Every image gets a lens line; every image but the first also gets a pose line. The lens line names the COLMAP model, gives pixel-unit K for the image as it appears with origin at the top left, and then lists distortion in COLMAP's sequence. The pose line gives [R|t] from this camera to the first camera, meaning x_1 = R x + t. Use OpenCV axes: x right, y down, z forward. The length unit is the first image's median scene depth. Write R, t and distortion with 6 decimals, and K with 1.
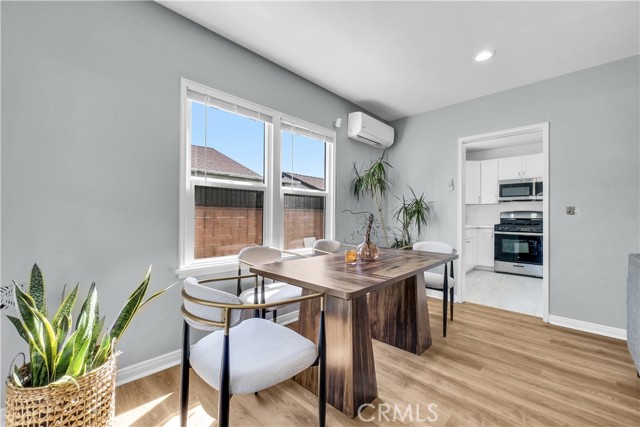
lens RADIAL K [[262.7, 0, 320.3], [0, 262.7, 212.2], [0, 0, 1]] dist [-0.005652, 0.000379]
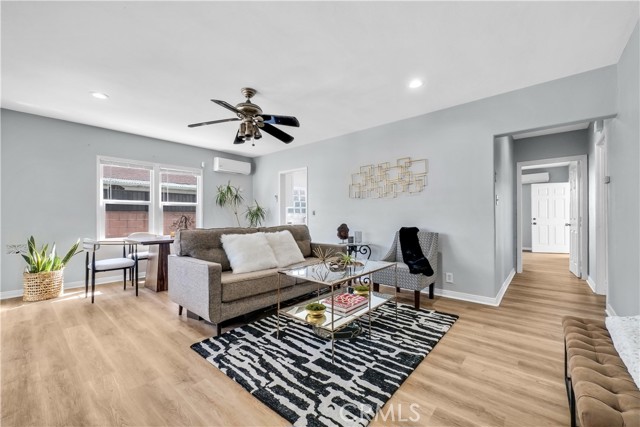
lens RADIAL K [[262.7, 0, 319.2], [0, 262.7, 214.1], [0, 0, 1]] dist [-0.005652, 0.000379]
pose [[0.998527, -0.012019, 0.052916, 1.196882], [0.011804, 0.999921, 0.004376, -0.008343], [-0.052965, -0.003745, 0.998589, -1.275015]]
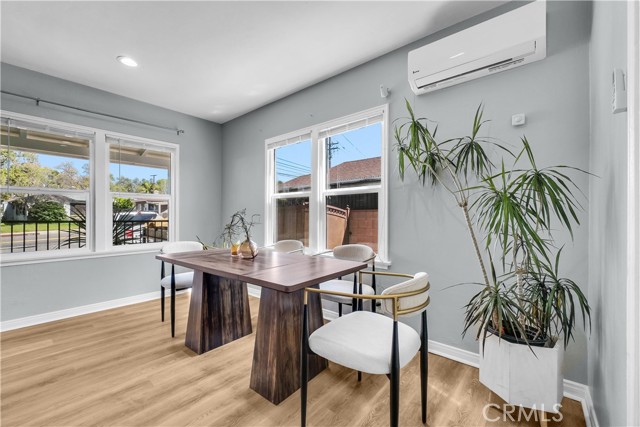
lens RADIAL K [[262.7, 0, 317.9], [0, 262.7, 216.4], [0, 0, 1]] dist [-0.005652, 0.000379]
pose [[0.074462, -0.007082, -0.997199, 1.263428], [0.013623, 0.999889, -0.006084, 0.021419], [0.997131, -0.013132, 0.074550, 1.205625]]
